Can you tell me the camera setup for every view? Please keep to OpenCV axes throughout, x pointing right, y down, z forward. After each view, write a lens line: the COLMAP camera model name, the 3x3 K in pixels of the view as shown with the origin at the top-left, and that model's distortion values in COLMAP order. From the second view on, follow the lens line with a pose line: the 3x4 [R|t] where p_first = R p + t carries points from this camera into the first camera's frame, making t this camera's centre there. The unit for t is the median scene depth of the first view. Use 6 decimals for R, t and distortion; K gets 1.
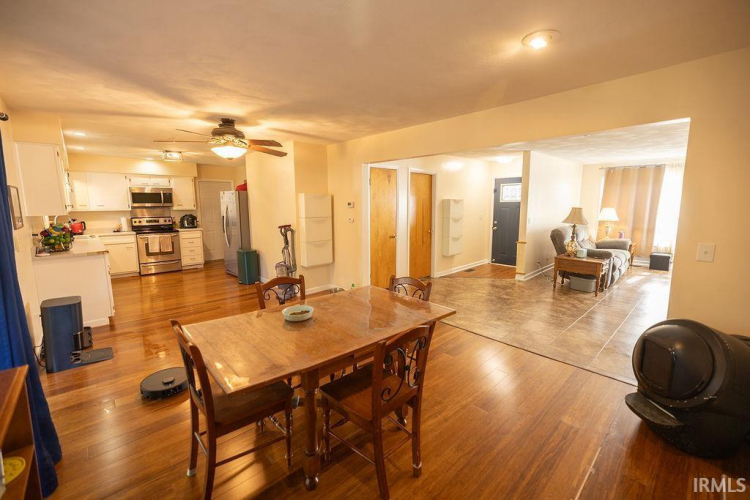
lens RADIAL K [[313.5, 0, 373.4], [0, 313.5, 246.0], [0, 0, 1]] dist [0.004400, 0.000193]
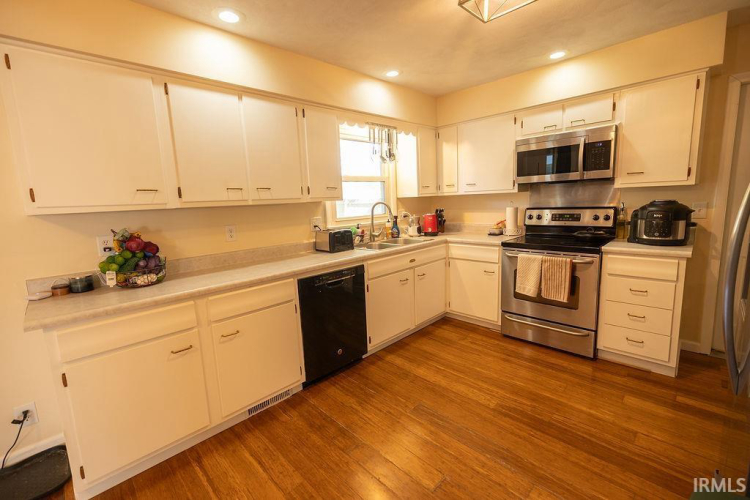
lens RADIAL K [[323.4, 0, 374.3], [0, 323.4, 246.6], [0, 0, 1]] dist [0.004567, 0.000259]
pose [[0.023617, 0.152218, -0.988065, -0.295574], [-0.090159, 0.984637, 0.149535, -0.087916], [0.995647, 0.085552, 0.036978, 0.788222]]
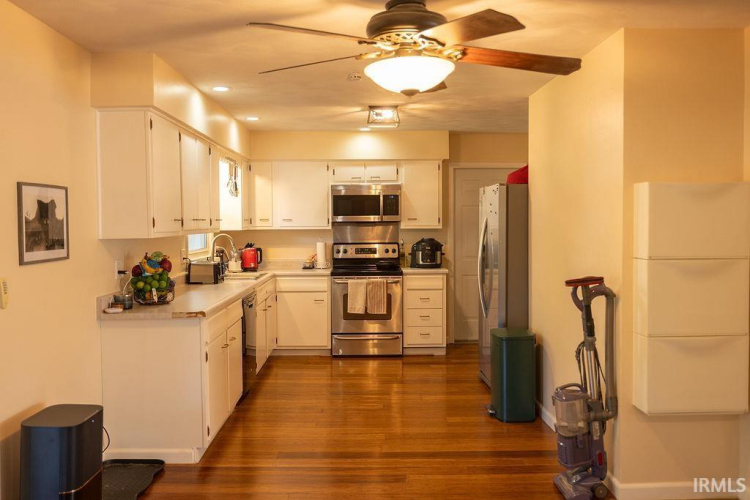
lens RADIAL K [[657.6, 0, 372.5], [0, 657.6, 244.1], [0, 0, 1]] dist [0.012405, 0.009112]
pose [[0.741063, 0.025667, -0.670945, 0.016750], [-0.087468, 0.994444, -0.058566, -0.030668], [0.665714, 0.102087, 0.739190, 0.240616]]
